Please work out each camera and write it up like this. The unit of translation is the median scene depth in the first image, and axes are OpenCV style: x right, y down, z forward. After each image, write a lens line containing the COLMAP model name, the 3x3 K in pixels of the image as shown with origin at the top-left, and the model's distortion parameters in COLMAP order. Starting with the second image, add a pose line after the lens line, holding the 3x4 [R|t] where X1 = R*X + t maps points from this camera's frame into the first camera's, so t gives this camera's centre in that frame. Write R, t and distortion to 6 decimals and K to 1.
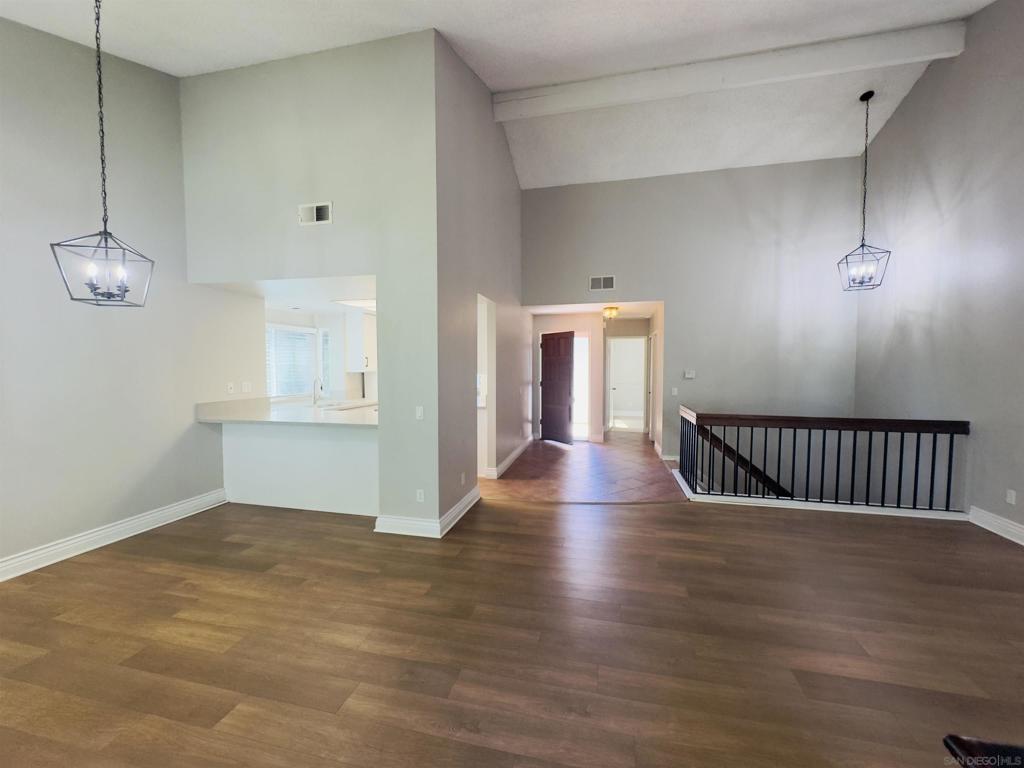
lens RADIAL K [[405.8, 0, 512.0], [0, 405.8, 384.0], [0, 0, 1]] dist [0.001698, 0.000558]
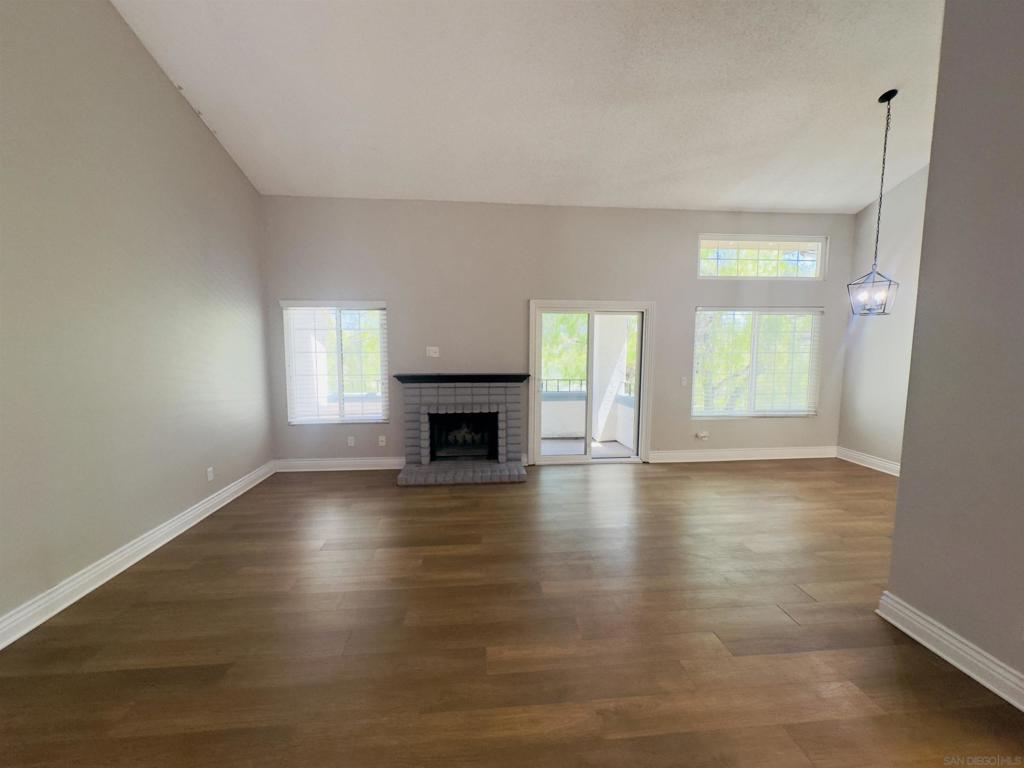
lens RADIAL K [[405.8, 0, 512.0], [0, 405.8, 384.0], [0, 0, 1]] dist [0.001698, 0.000558]
pose [[-0.950492, 0.030101, -0.309287, 0.844519], [-0.012086, 0.990963, 0.133588, -0.112884], [0.310513, 0.130712, -0.941539, 1.972996]]
